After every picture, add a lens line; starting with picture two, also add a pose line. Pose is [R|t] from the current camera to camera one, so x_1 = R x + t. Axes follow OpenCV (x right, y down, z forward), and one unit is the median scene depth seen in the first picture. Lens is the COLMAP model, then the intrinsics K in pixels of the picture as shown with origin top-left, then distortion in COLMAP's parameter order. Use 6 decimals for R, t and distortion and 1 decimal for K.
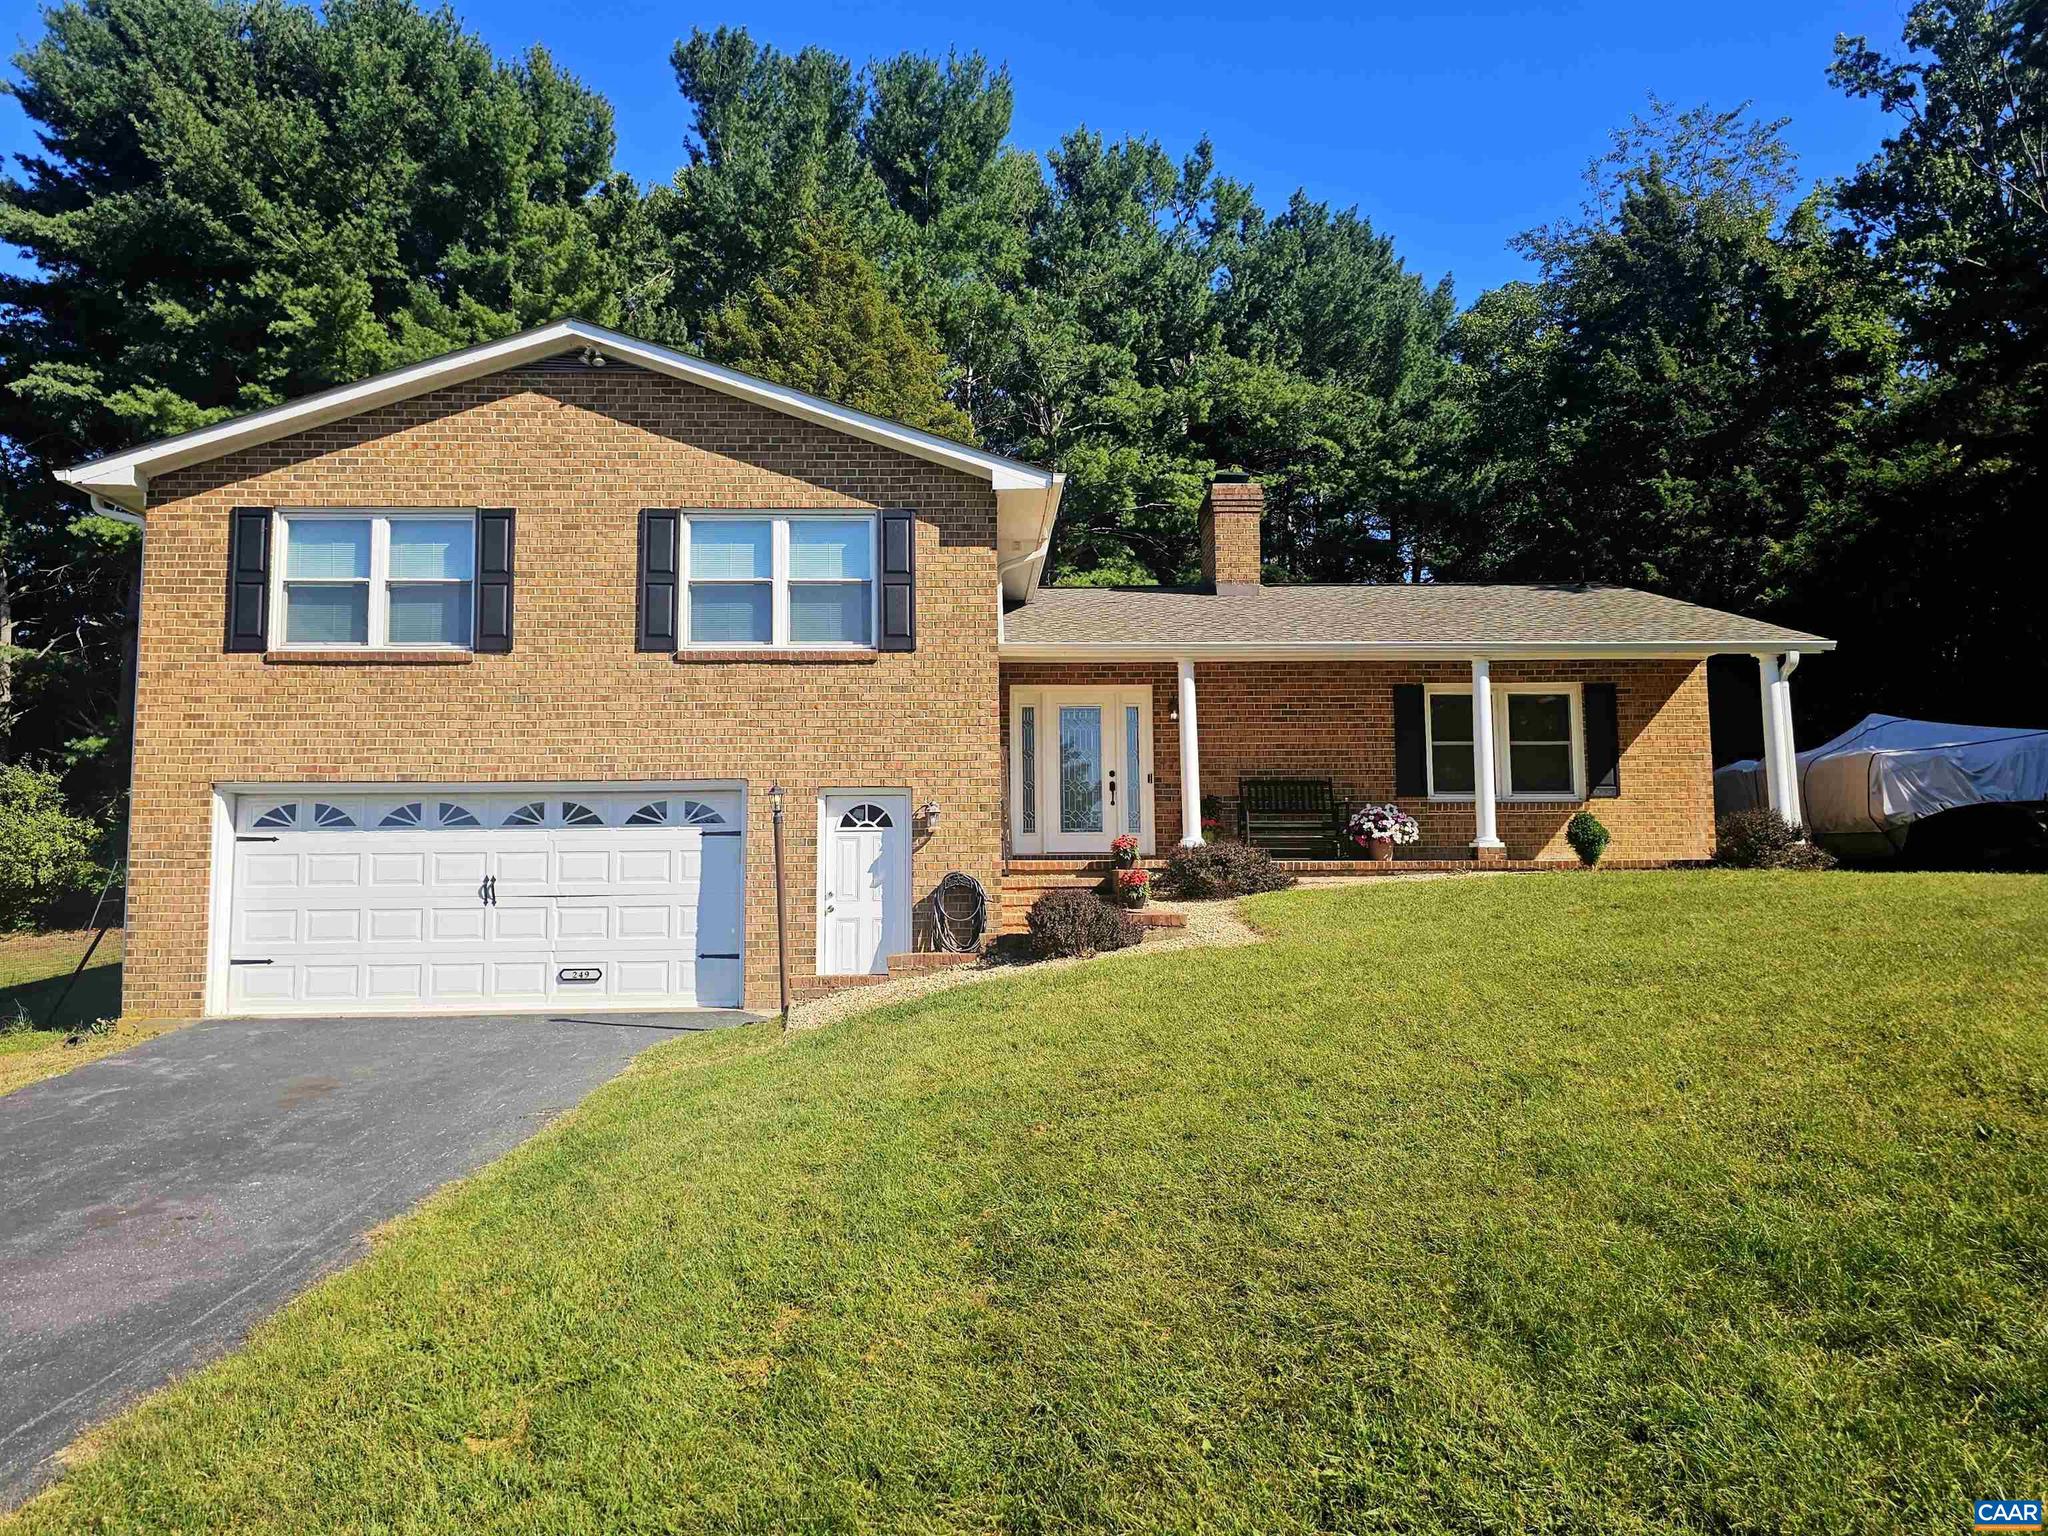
lens RADIAL K [[1487.9, 0, 1023.7], [0, 1487.9, 763.9], [0, 0, 1]] dist [0.036384, -0.009407]
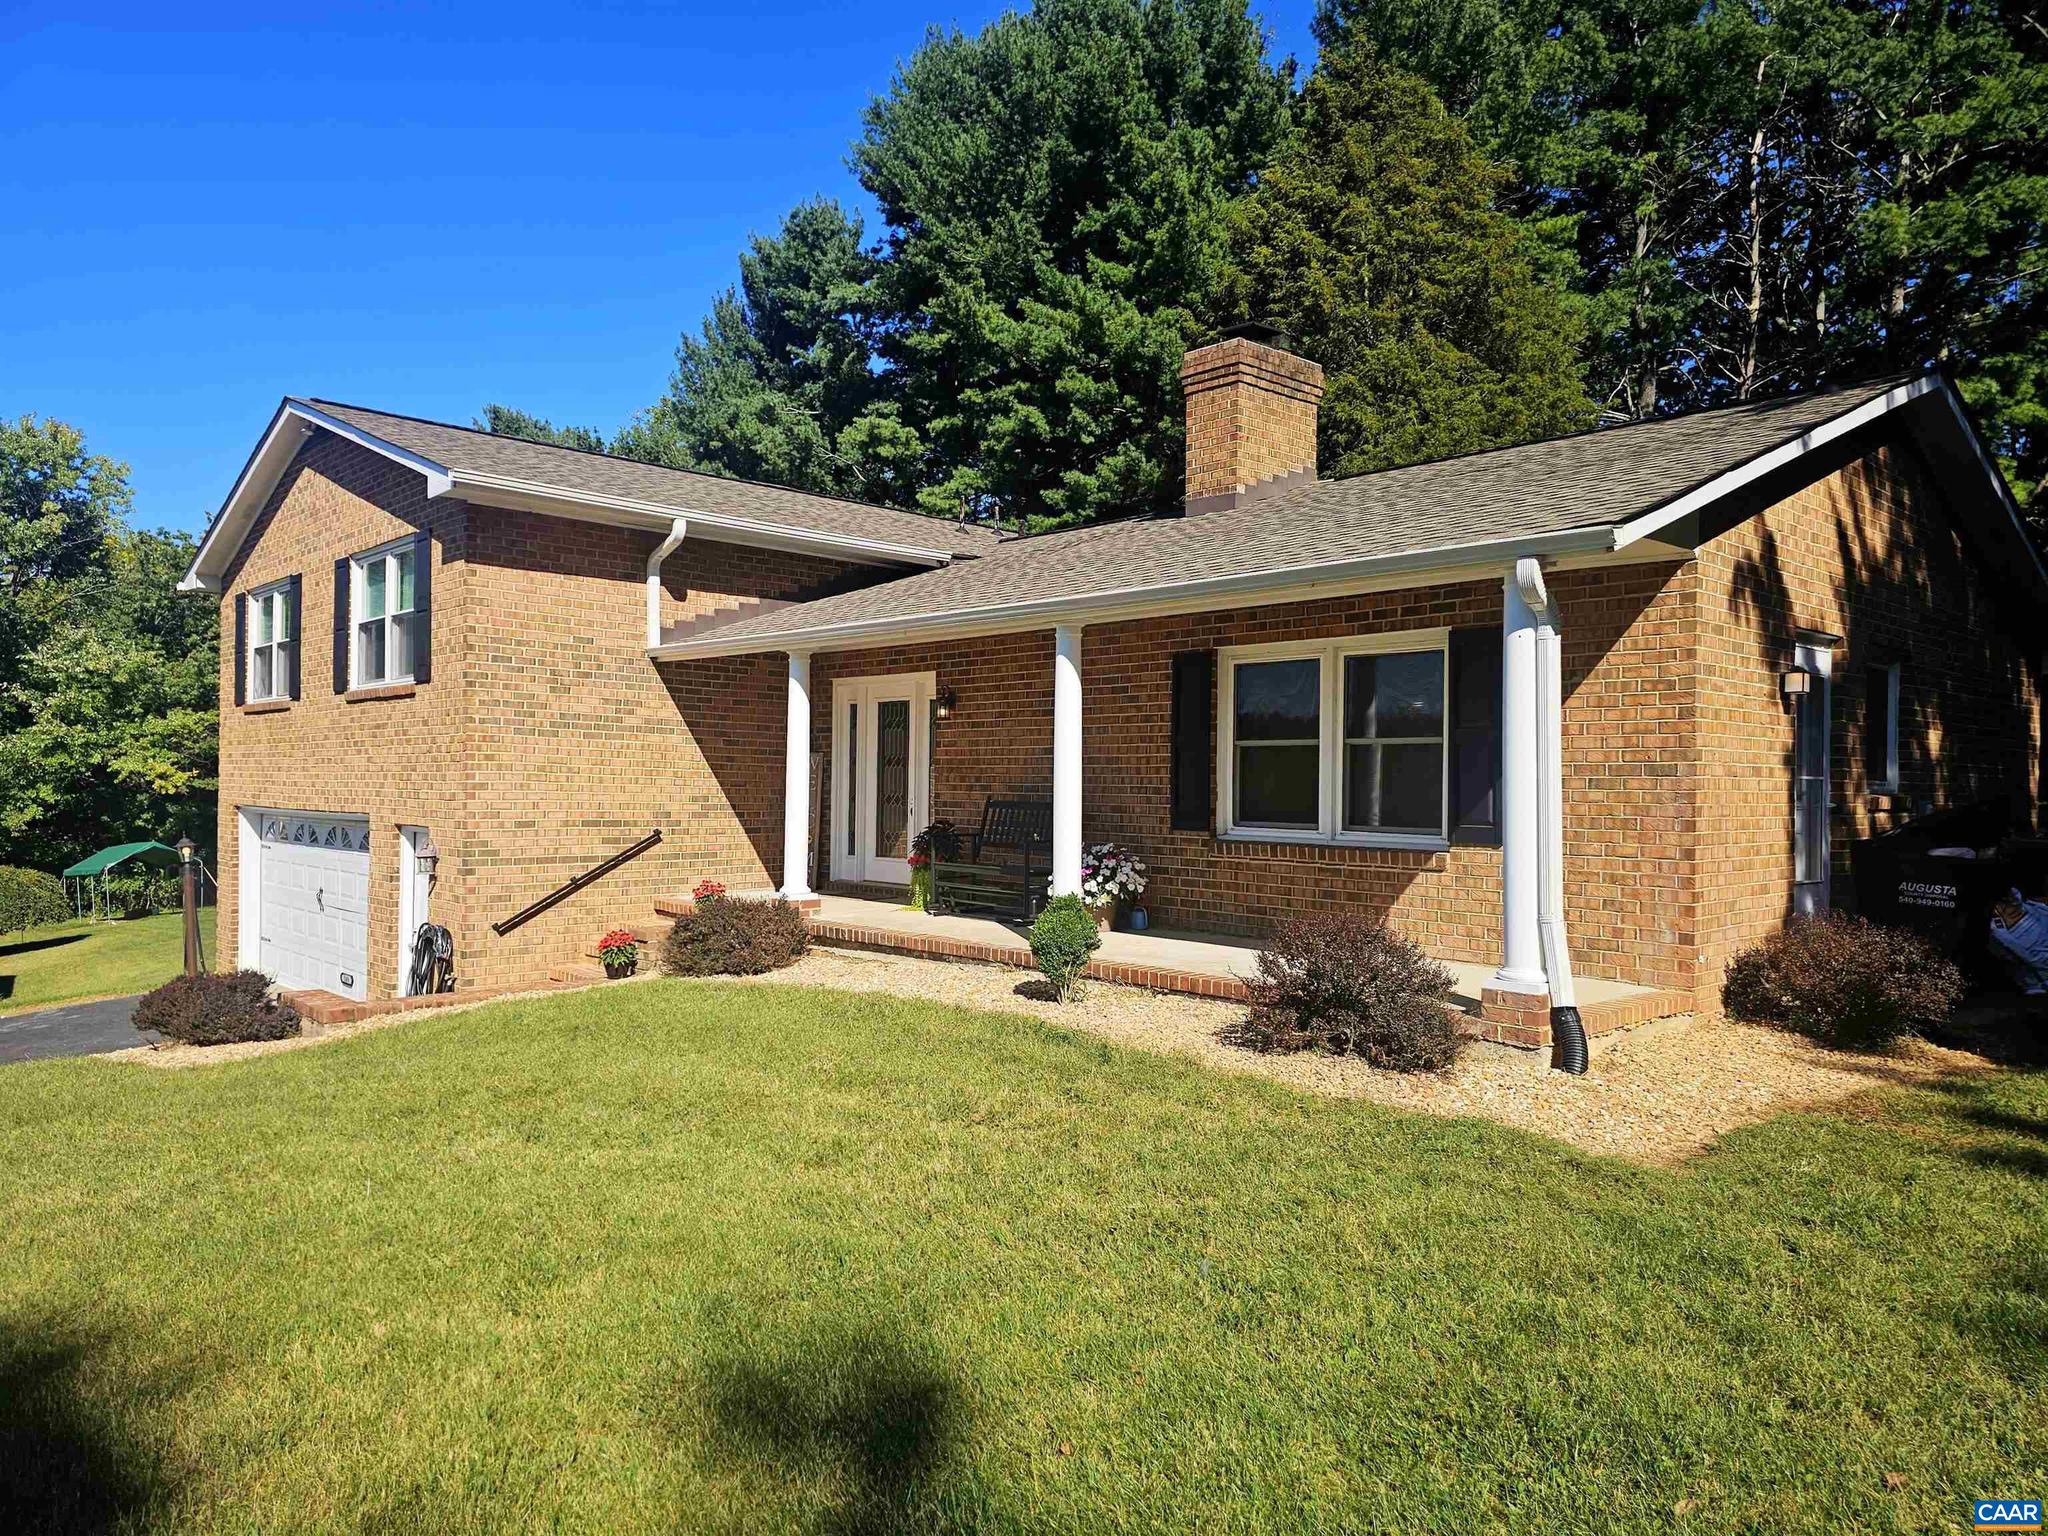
lens RADIAL K [[1487.9, 0, 1024.7], [0, 1487.9, 772.9], [0, 0, 1]] dist [0.036384, -0.009407]
pose [[0.625900, 0.009640, -0.779844, 0.703277], [0.051789, 0.997203, 0.053893, -0.039567], [0.778182, -0.074119, 0.623650, 0.554404]]
